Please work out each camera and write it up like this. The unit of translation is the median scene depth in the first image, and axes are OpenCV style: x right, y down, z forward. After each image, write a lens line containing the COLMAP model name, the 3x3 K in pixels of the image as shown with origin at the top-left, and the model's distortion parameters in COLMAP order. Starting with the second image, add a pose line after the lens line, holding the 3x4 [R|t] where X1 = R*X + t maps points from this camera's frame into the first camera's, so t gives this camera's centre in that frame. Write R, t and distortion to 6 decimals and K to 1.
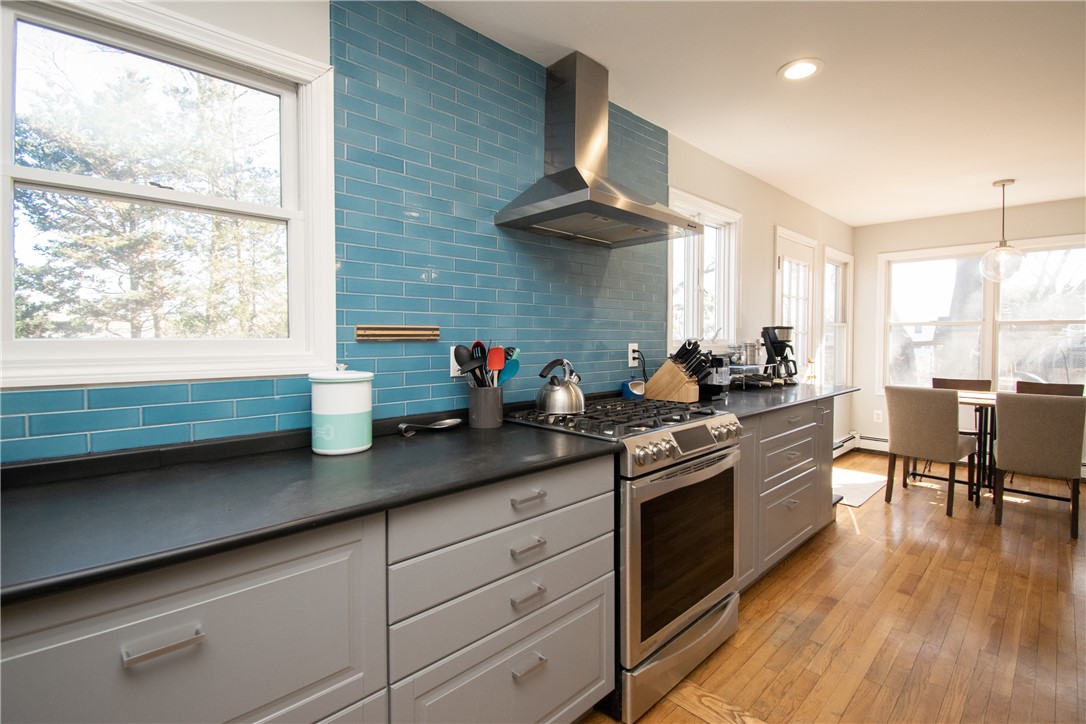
lens RADIAL K [[478.1, 0, 528.1], [0, 478.1, 347.6], [0, 0, 1]] dist [0.000575, -0.010421]
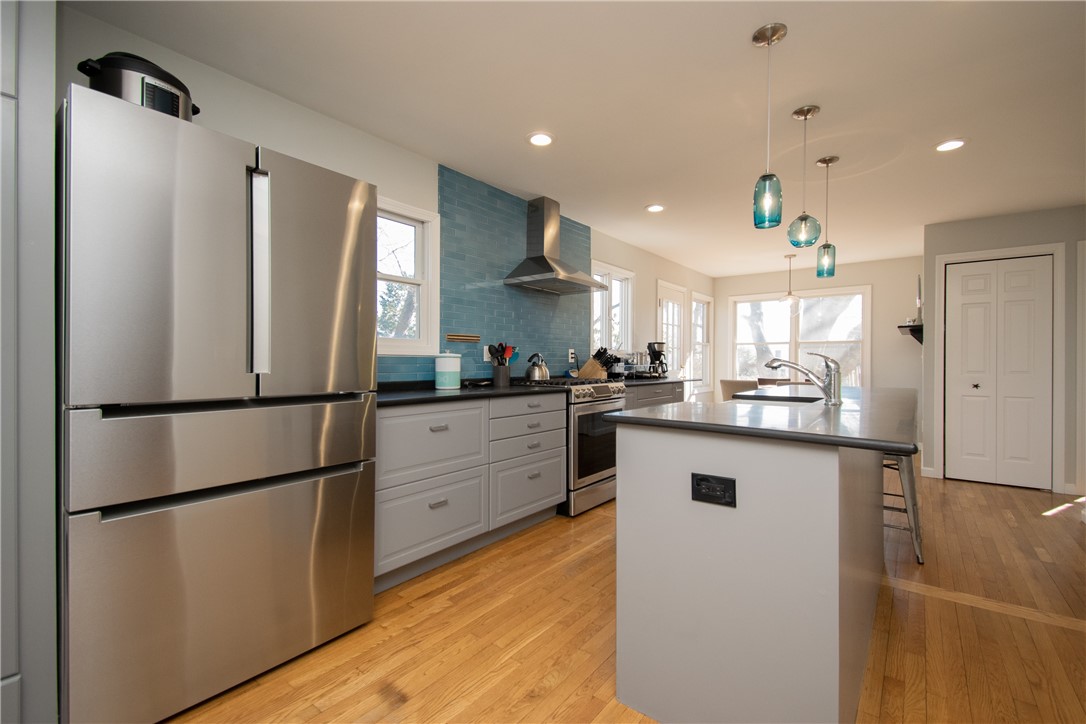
lens RADIAL K [[458.3, 0, 524.4], [0, 458.3, 363.1], [0, 0, 1]] dist [0.008999, -0.000943]
pose [[0.990800, 0.003721, 0.135286, -0.218695], [-0.001426, 0.999854, -0.017053, 0.087552], [-0.135330, 0.016703, 0.990660, -0.788514]]
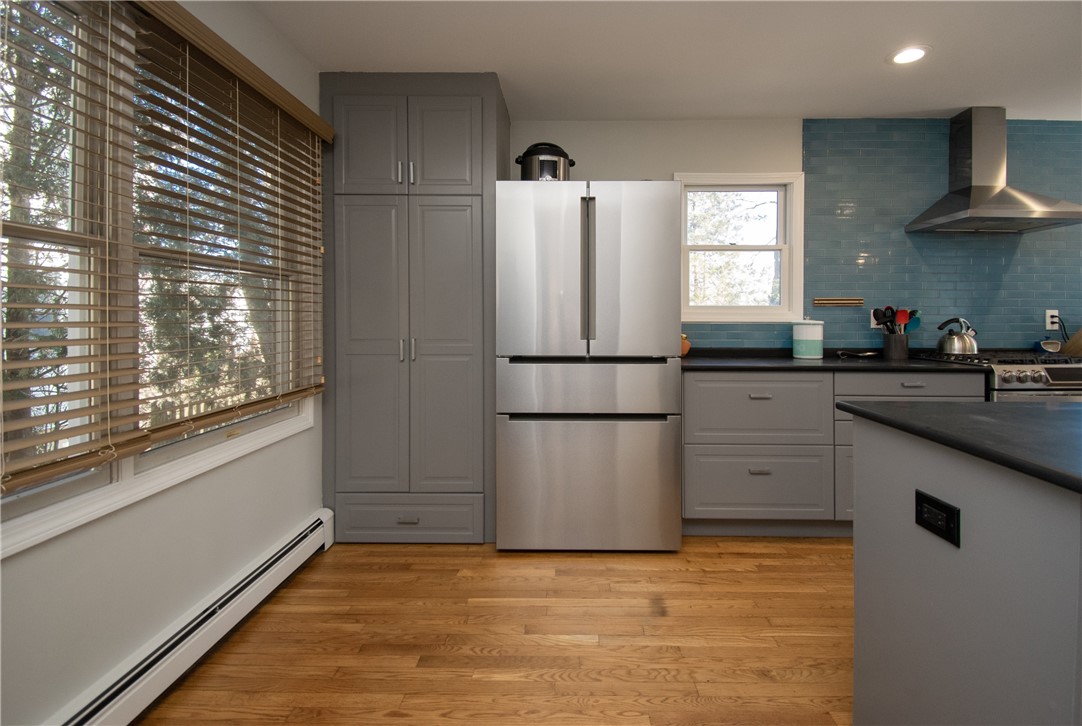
lens RADIAL K [[468.4, 0, 562.2], [0, 468.4, 323.8], [0, 0, 1]] dist [-0.018538, -0.003022]
pose [[0.712348, 0.009827, -0.701757, 0.182704], [-0.016168, 0.999866, -0.002410, 0.058457], [0.701640, 0.013063, 0.712412, -0.806216]]
